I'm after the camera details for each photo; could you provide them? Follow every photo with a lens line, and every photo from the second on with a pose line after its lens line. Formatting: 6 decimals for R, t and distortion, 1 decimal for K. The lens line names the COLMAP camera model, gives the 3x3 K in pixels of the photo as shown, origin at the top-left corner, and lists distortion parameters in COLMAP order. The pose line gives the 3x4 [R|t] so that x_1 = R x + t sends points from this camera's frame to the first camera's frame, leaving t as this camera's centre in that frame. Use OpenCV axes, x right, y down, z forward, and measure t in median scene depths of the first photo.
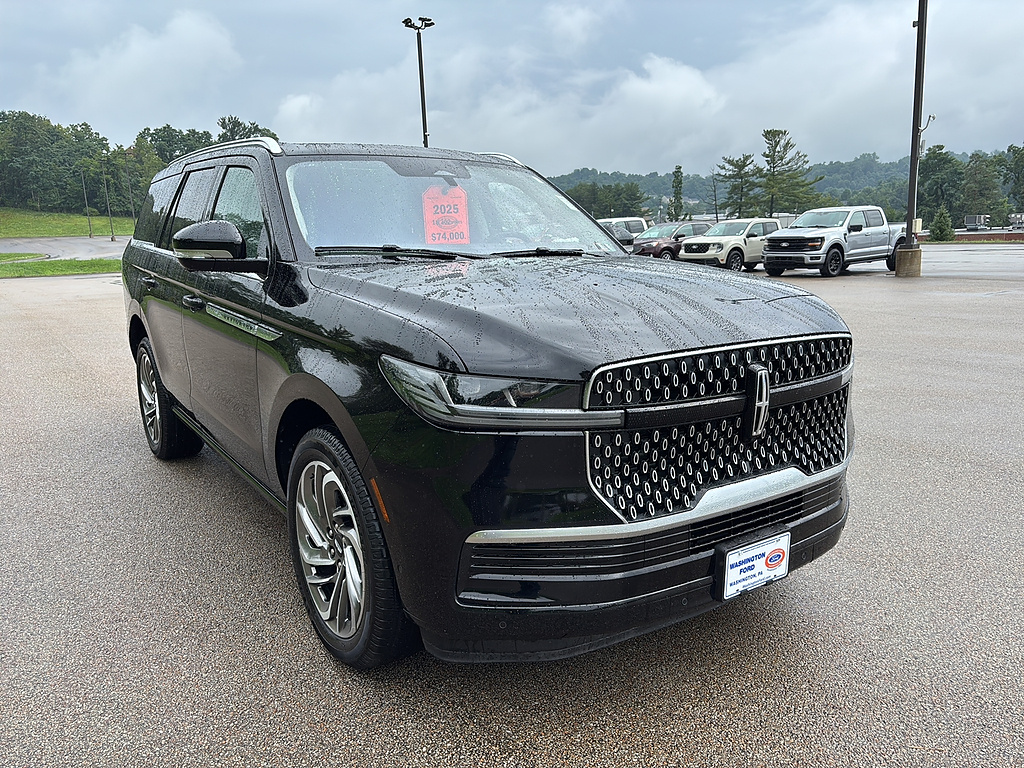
lens RADIAL K [[793.0, 0, 521.3], [0, 793.0, 384.6], [0, 0, 1]] dist [0.053969, -0.063955]
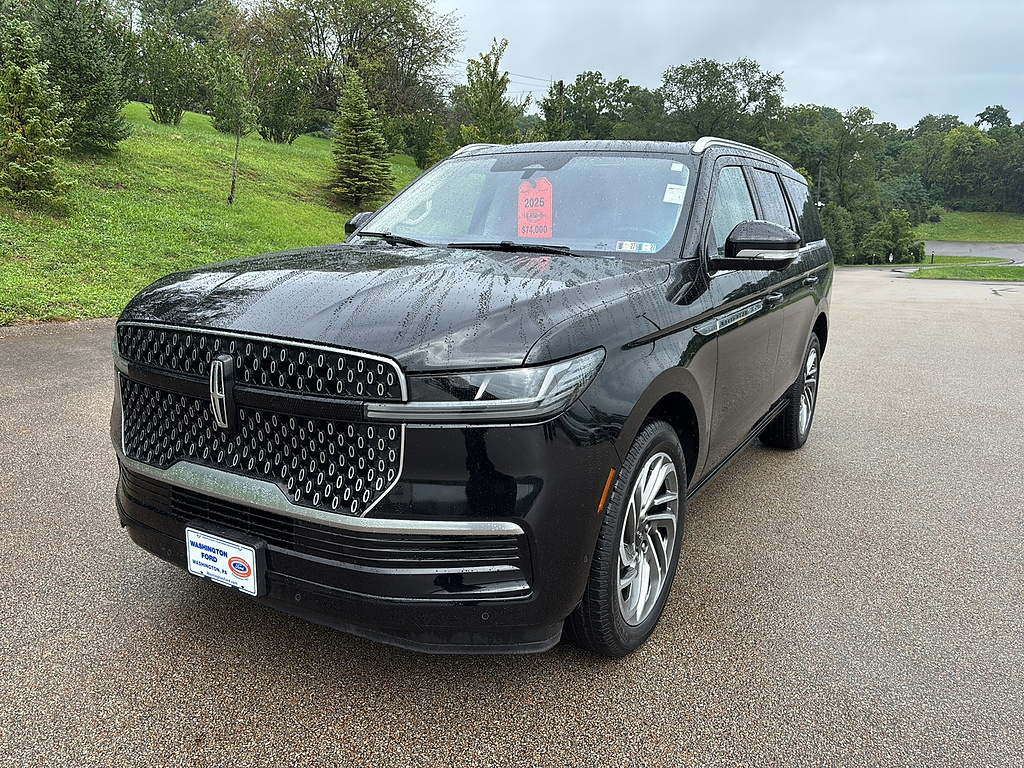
lens RADIAL K [[793.0, 0, 511.4], [0, 793.0, 381.1], [0, 0, 1]] dist [0.053969, -0.063955]
pose [[0.411428, 0.189939, -0.891431, 1.286532], [-0.199475, 0.973099, 0.115275, -0.172037], [0.889346, 0.130391, 0.438248, 0.873448]]
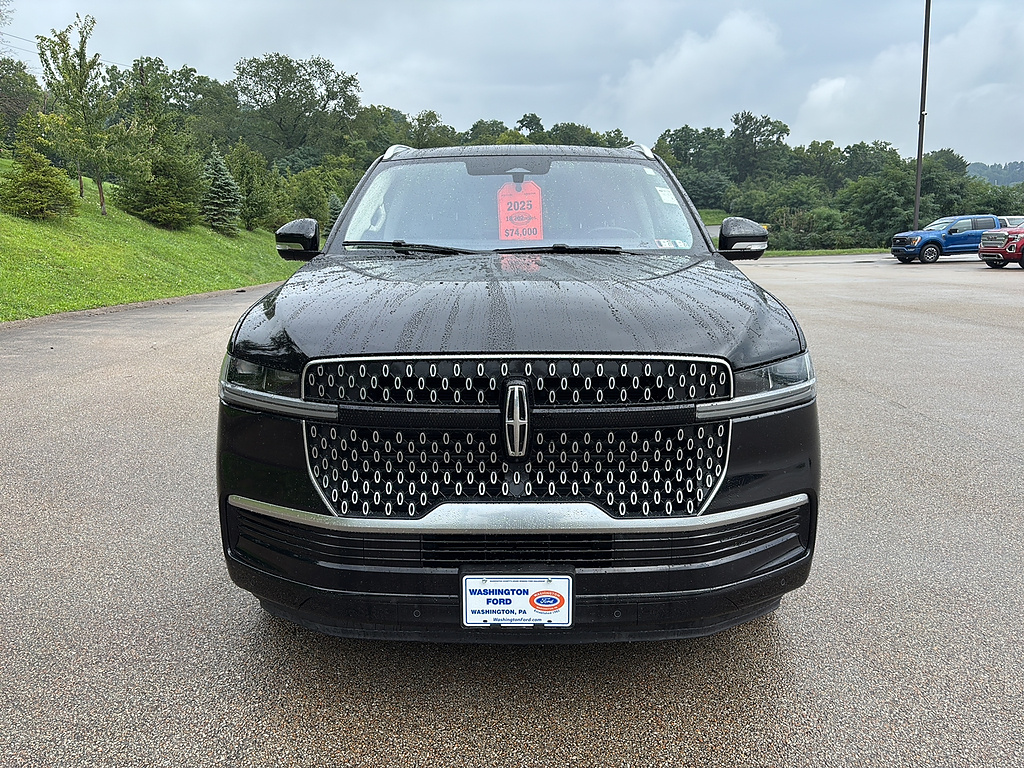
lens RADIAL K [[793.0, 0, 516.4], [0, 793.0, 381.2], [0, 0, 1]] dist [0.053969, -0.063955]
pose [[0.811346, 0.111534, -0.573827, 0.794885], [-0.108691, 0.993295, 0.039386, -0.056099], [0.574373, 0.030414, 0.818029, 0.262402]]
